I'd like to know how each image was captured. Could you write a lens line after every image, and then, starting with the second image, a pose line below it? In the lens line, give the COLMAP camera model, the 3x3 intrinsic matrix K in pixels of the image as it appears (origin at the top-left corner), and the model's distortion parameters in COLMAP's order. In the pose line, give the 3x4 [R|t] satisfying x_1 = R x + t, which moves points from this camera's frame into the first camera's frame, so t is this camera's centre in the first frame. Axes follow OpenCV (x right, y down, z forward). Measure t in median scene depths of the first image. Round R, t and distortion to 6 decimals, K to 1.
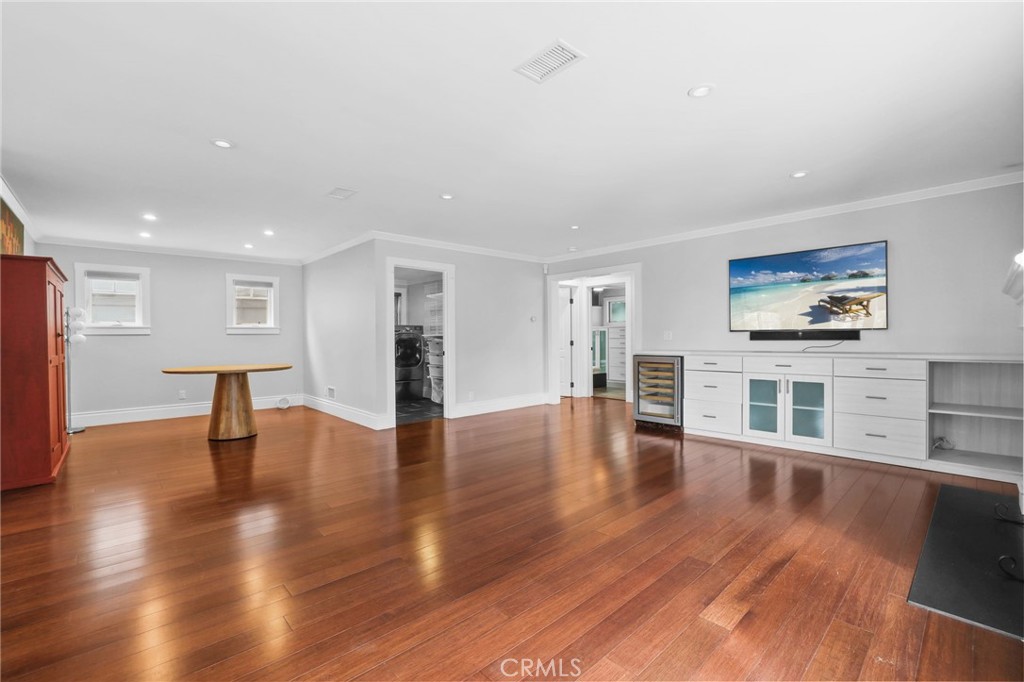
lens RADIAL K [[440.2, 0, 507.5], [0, 440.2, 343.0], [0, 0, 1]] dist [-0.024412, 0.000429]
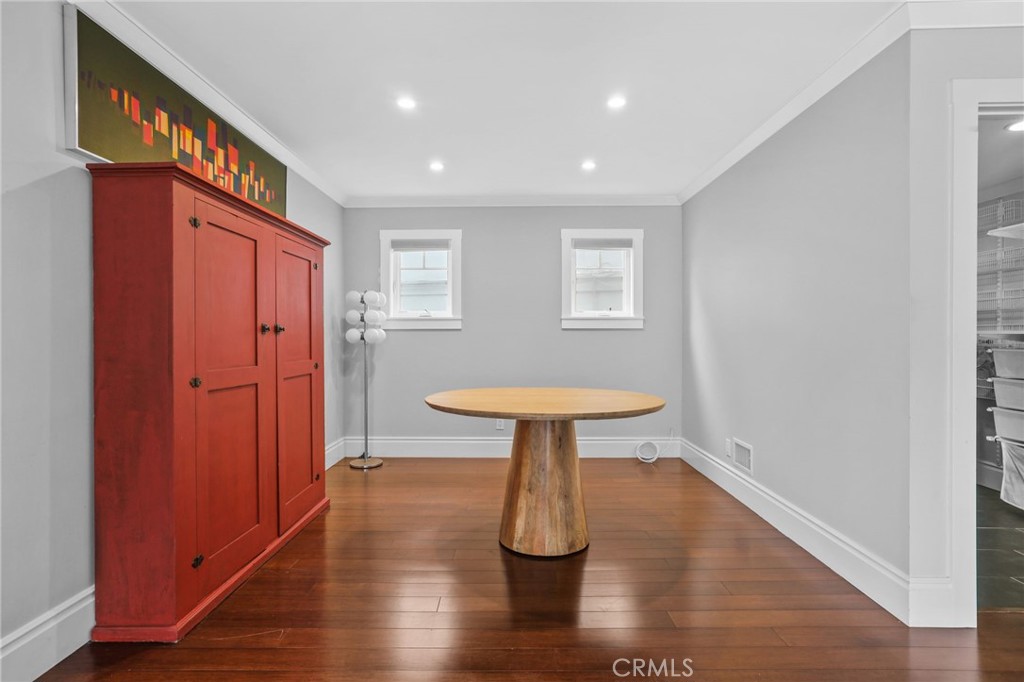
lens RADIAL K [[517.3, 0, 504.2], [0, 517.3, 336.6], [0, 0, 1]] dist [0.002392, 0.000319]
pose [[0.729351, 0.008788, -0.684084, -0.260061], [-0.014507, 0.999891, -0.002622, -0.008105], [0.683986, 0.011836, 0.729399, 0.523029]]
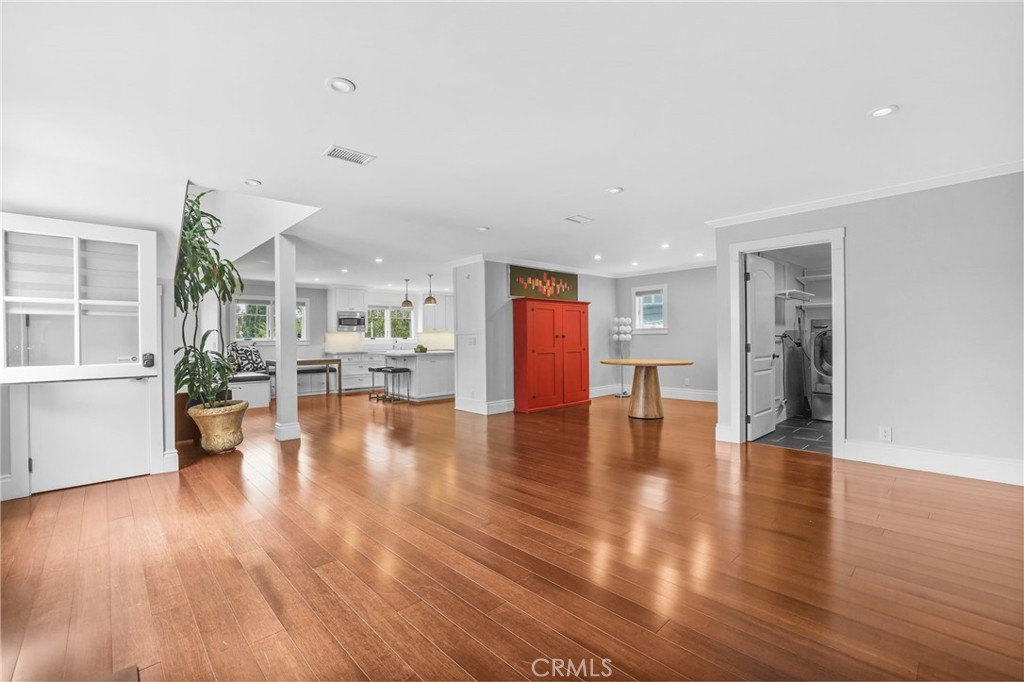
lens RADIAL K [[440.2, 0, 516.5], [0, 440.2, 338.8], [0, 0, 1]] dist [-0.024412, 0.000429]
pose [[0.022647, 0.005963, -0.999726, 0.590900], [0.004197, 0.999973, 0.006060, -0.015328], [0.999735, -0.004333, 0.022621, 0.571817]]
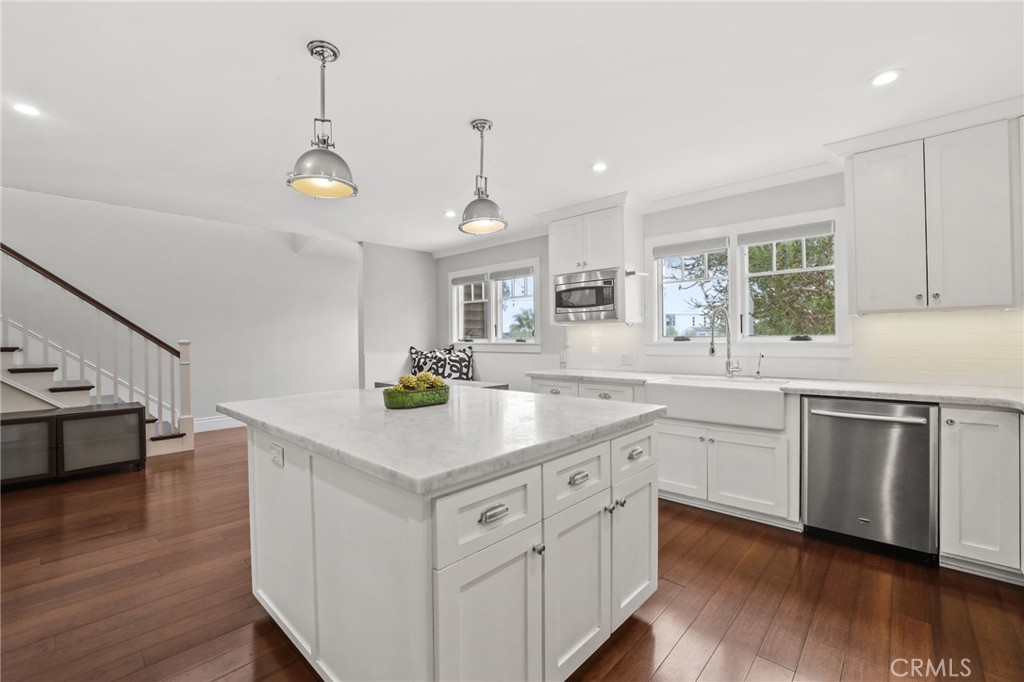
lens RADIAL K [[440.2, 0, 511.4], [0, 440.2, 341.2], [0, 0, 1]] dist [-0.024412, 0.000429]
pose [[-0.996323, 0.015838, -0.084205, -1.253694], [0.015091, 0.999841, 0.009497, -0.014921], [0.084342, 0.008191, -0.996403, 0.652337]]
